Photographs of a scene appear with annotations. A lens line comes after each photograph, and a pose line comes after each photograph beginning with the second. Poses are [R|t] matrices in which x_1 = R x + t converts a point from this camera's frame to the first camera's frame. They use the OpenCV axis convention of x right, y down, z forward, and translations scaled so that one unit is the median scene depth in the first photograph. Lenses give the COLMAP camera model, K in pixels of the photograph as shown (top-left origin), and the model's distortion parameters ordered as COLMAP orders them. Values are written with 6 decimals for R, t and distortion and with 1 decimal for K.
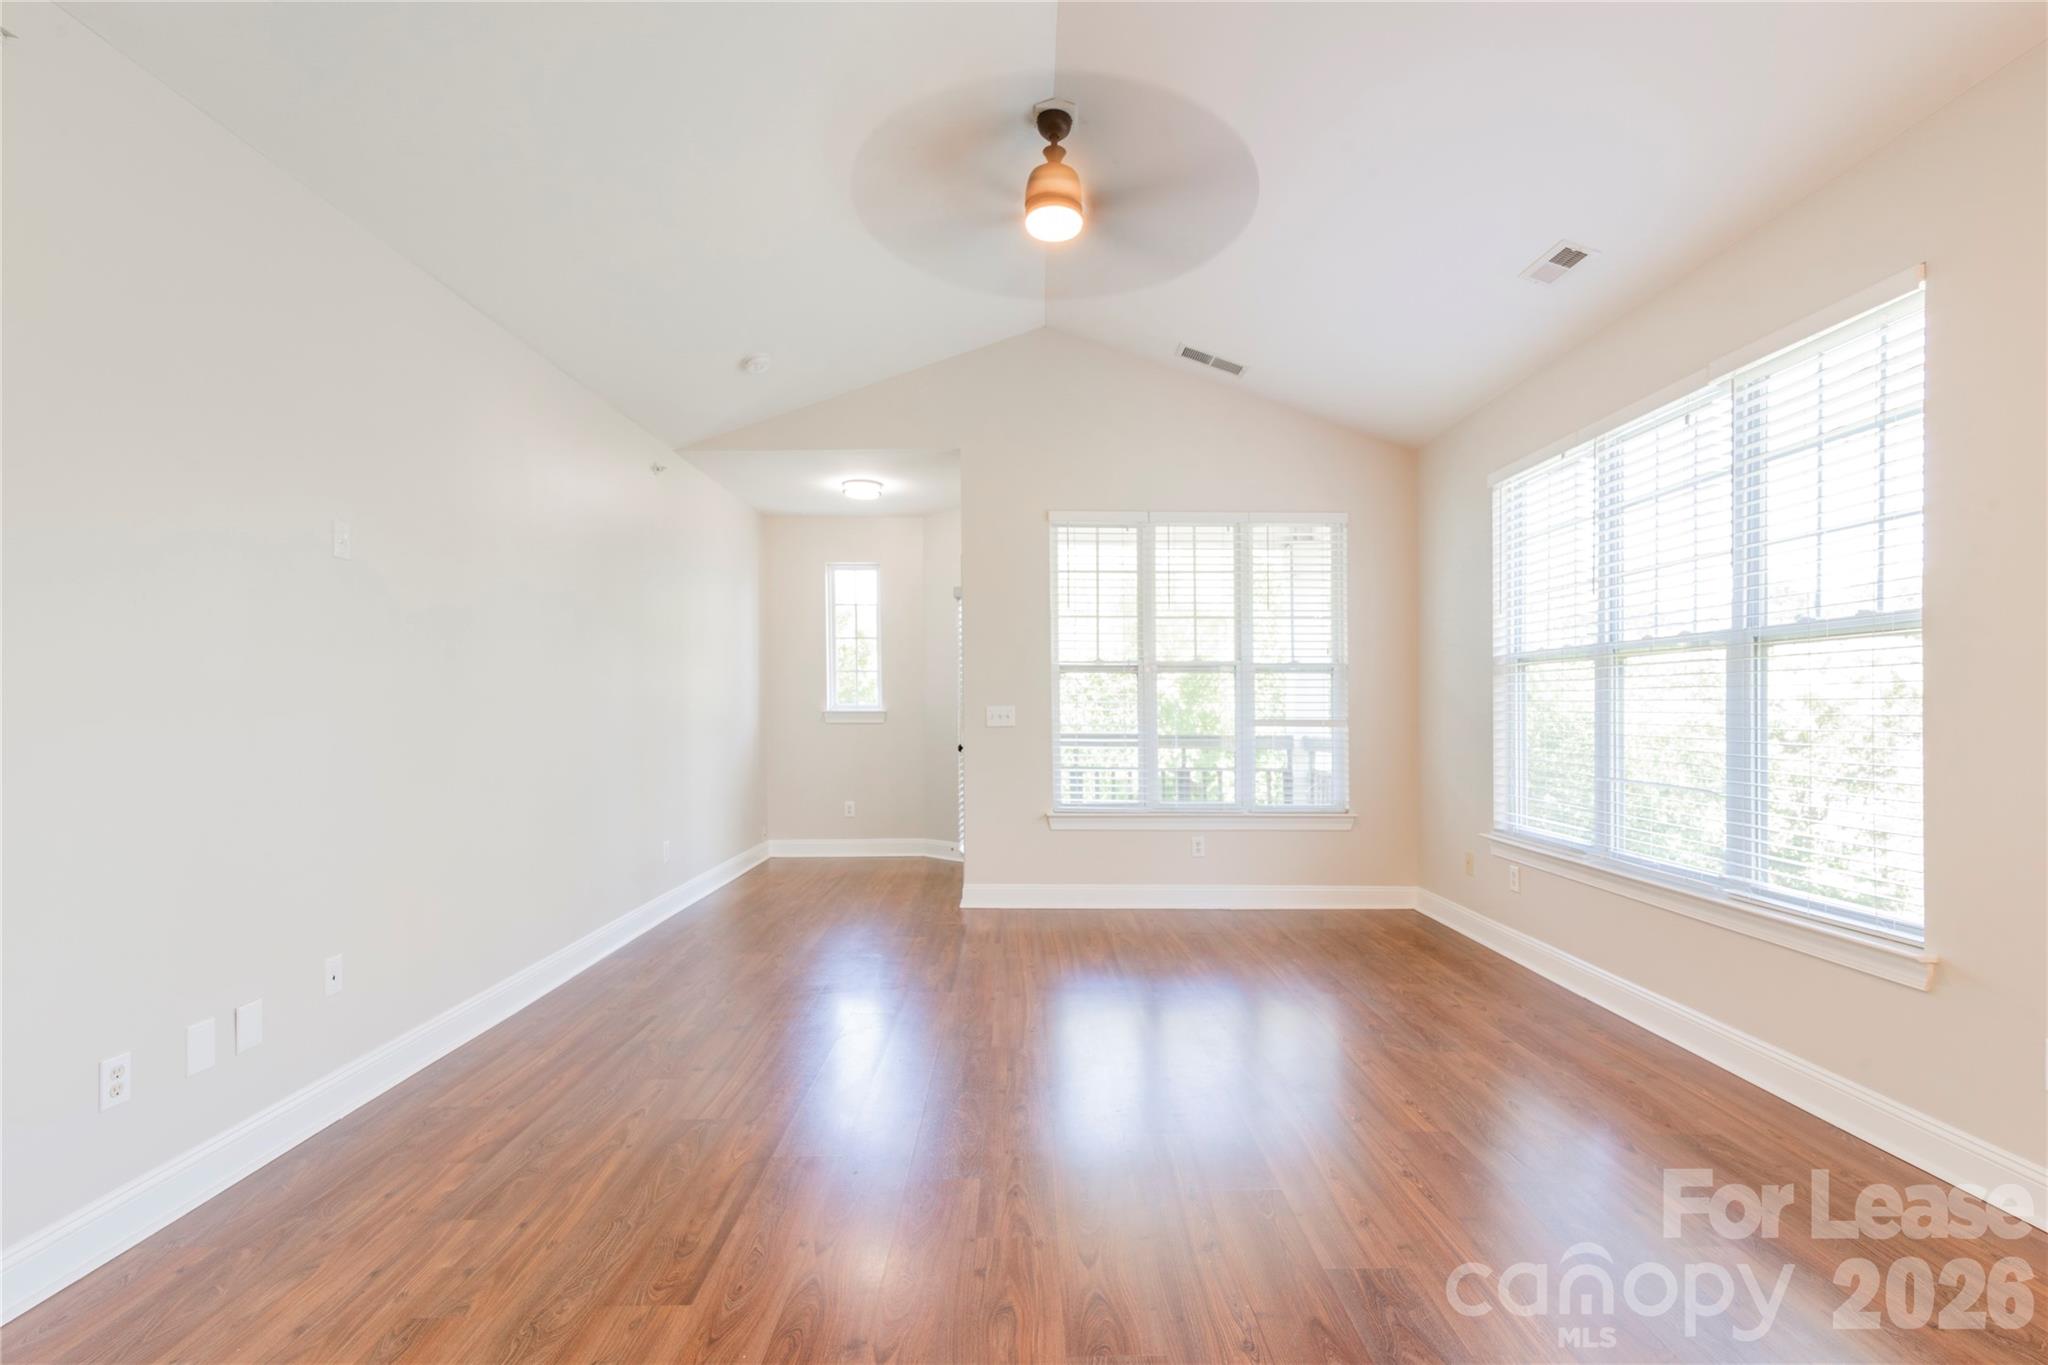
lens RADIAL K [[985.0, 0, 1024.0], [0, 985.0, 682.5], [0, 0, 1]] dist [0.033997, -0.000139]
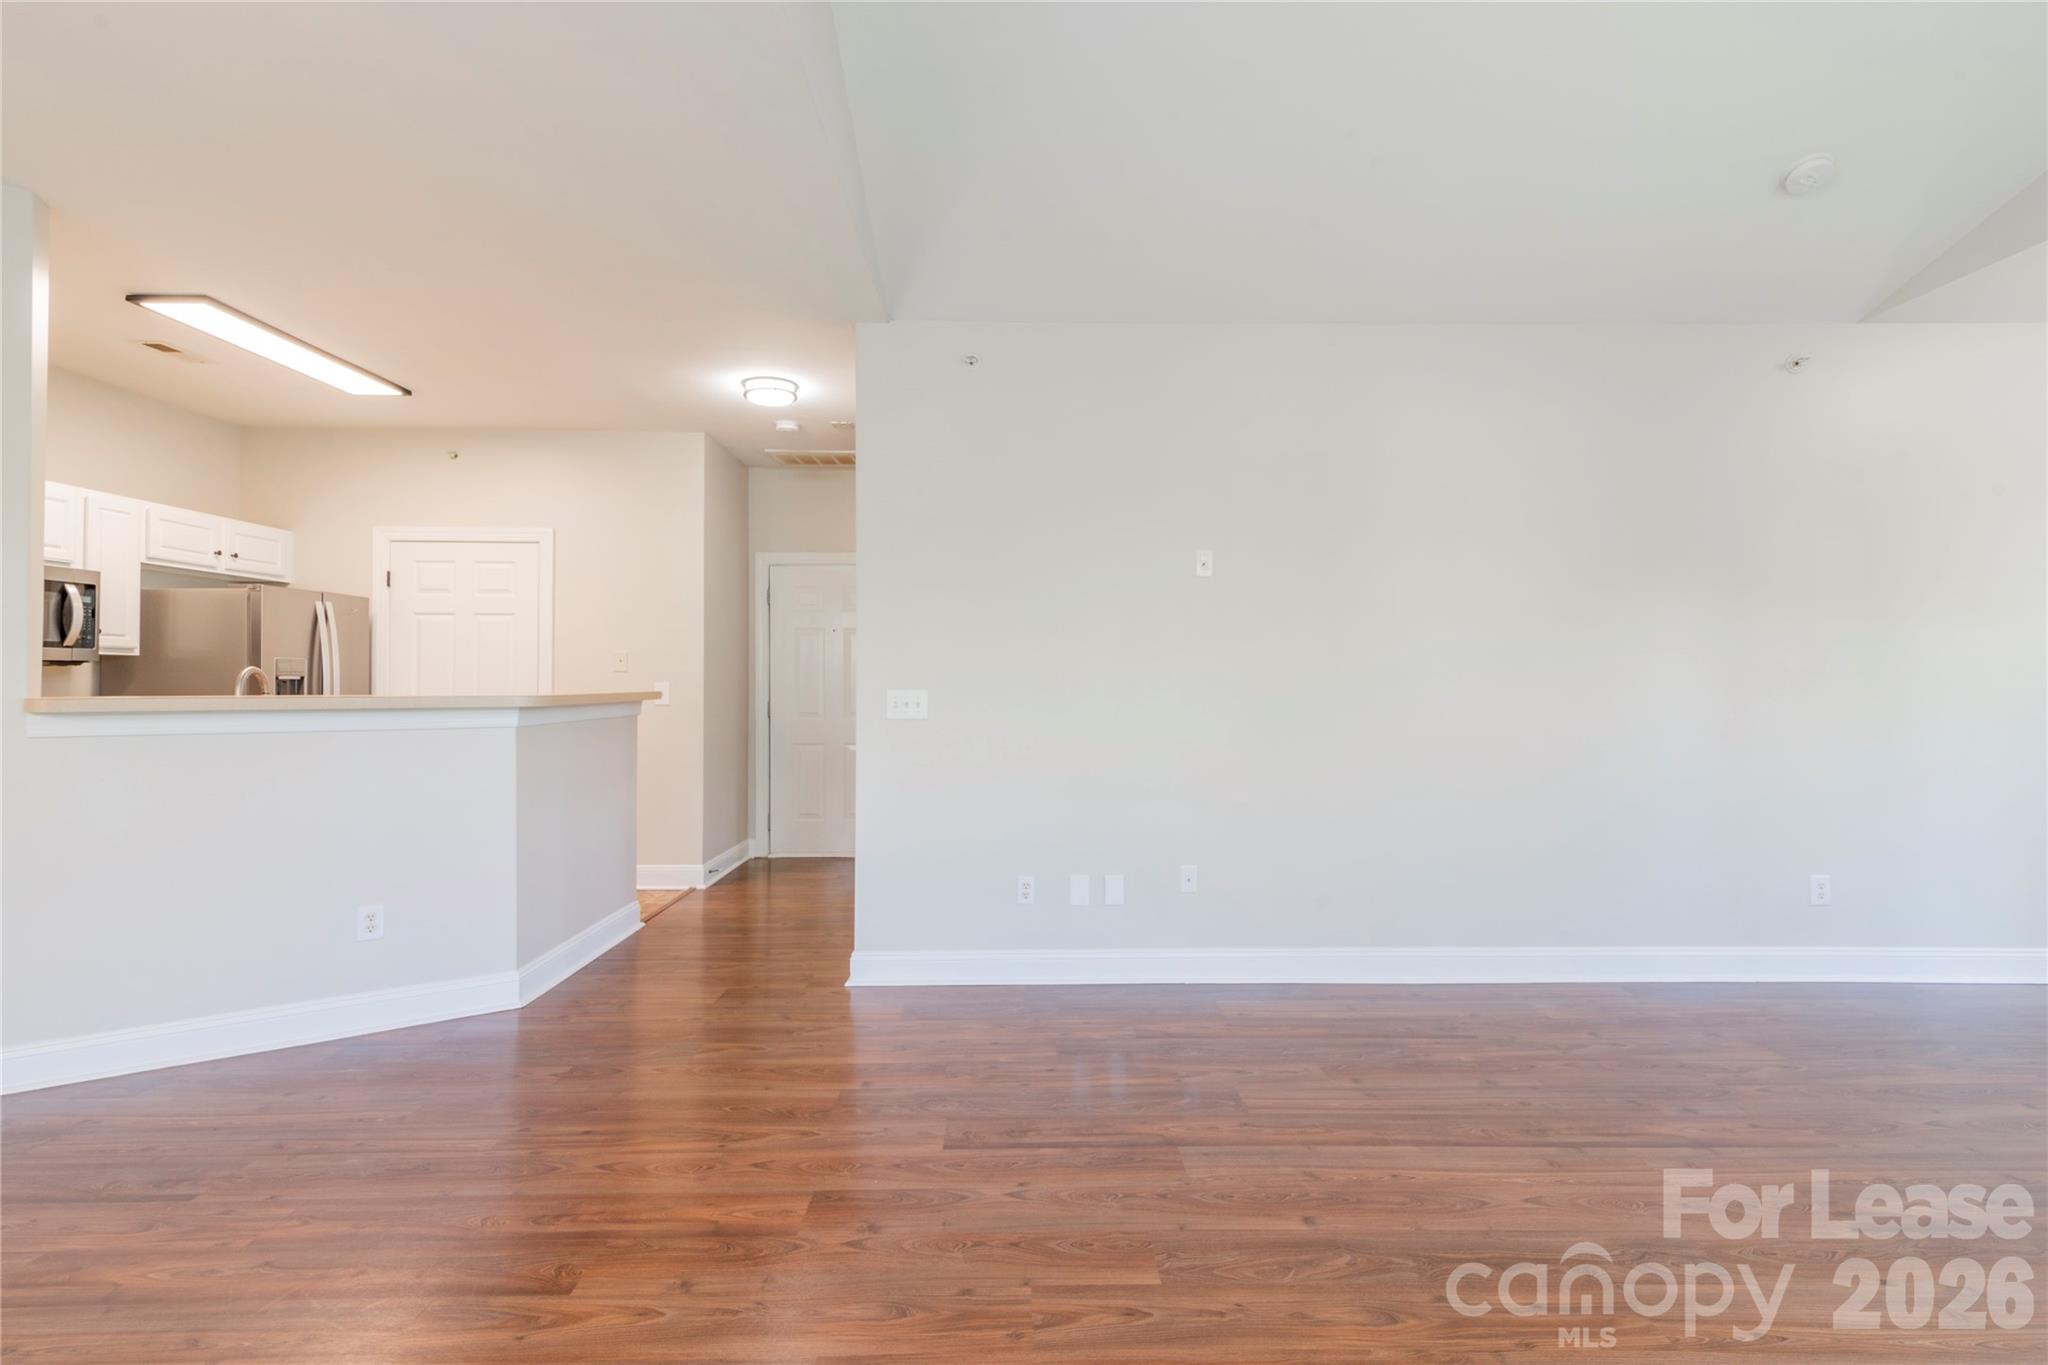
lens RADIAL K [[937.8, 0, 1007.9], [0, 937.8, 685.2], [0, 0, 1]] dist [0.011811, -0.000102]
pose [[-0.009149, 0.006942, -0.999934, 0.554062], [0.020571, 0.999766, 0.006753, 0.008822], [0.999747, -0.020508, -0.009289, 0.697895]]
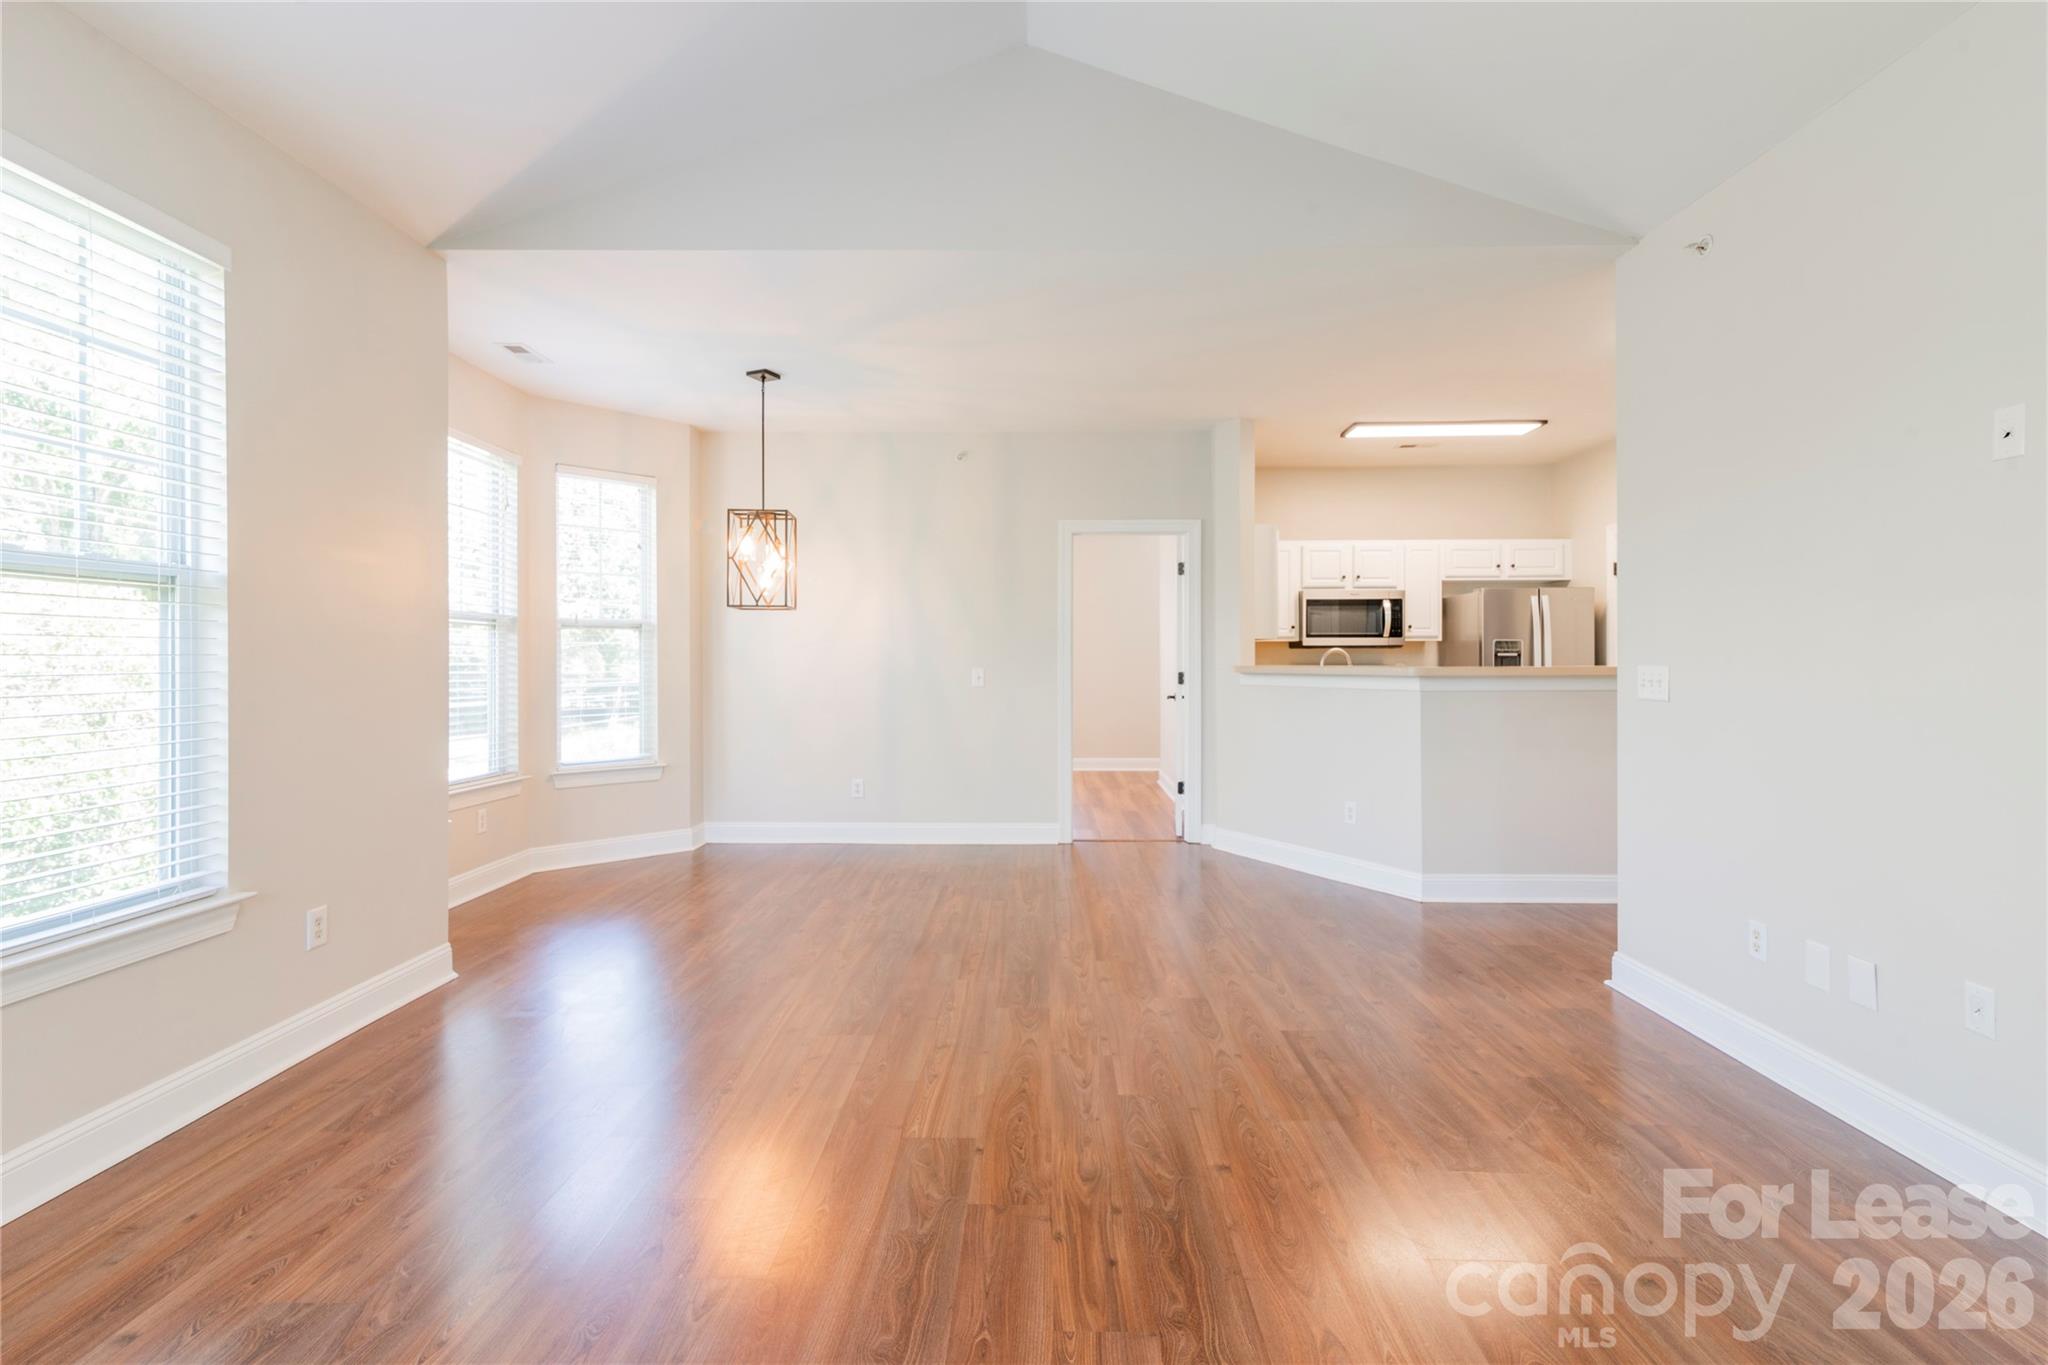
lens RADIAL K [[916.6, 0, 1025.6], [0, 916.6, 664.5], [0, 0, 1]] dist [0.000913, -0.000087]
pose [[-0.999601, 0.002680, 0.028107, 0.021599], [0.002255, 0.999883, -0.015152, 0.033284], [-0.028145, -0.015082, -0.999490, 1.572898]]
